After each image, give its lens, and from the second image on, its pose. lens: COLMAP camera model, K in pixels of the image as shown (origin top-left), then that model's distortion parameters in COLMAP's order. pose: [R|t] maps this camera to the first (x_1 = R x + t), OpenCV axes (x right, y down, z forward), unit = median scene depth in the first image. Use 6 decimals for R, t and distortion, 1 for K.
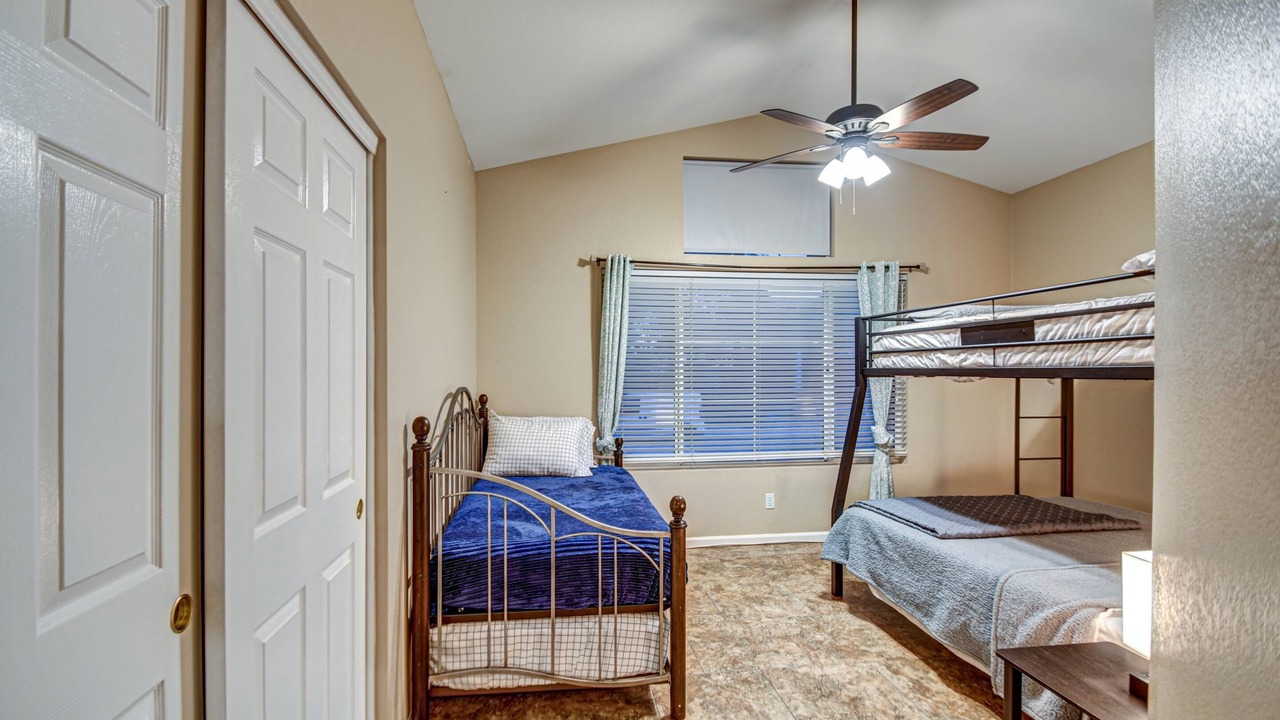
lens RADIAL K [[604.8, 0, 640.0], [0, 604.8, 360.0], [0, 0, 1]] dist [-0.001292, -0.000446]
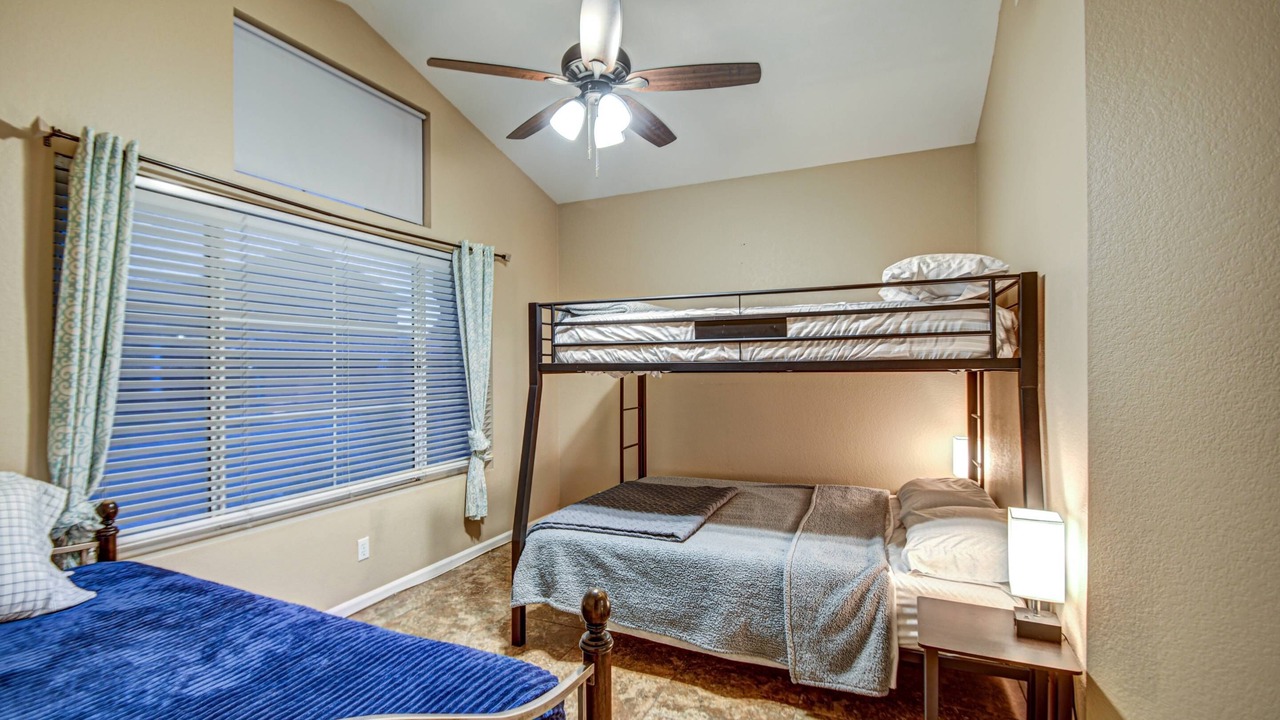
lens RADIAL K [[577.7, 0, 640.0], [0, 577.7, 360.0], [0, 0, 1]] dist [0.001288, -0.000323]
pose [[0.542059, 0.009225, 0.840290, -0.294400], [-0.008824, 0.999947, -0.005285, 0.014822], [-0.840294, -0.004550, 0.542111, 0.551609]]
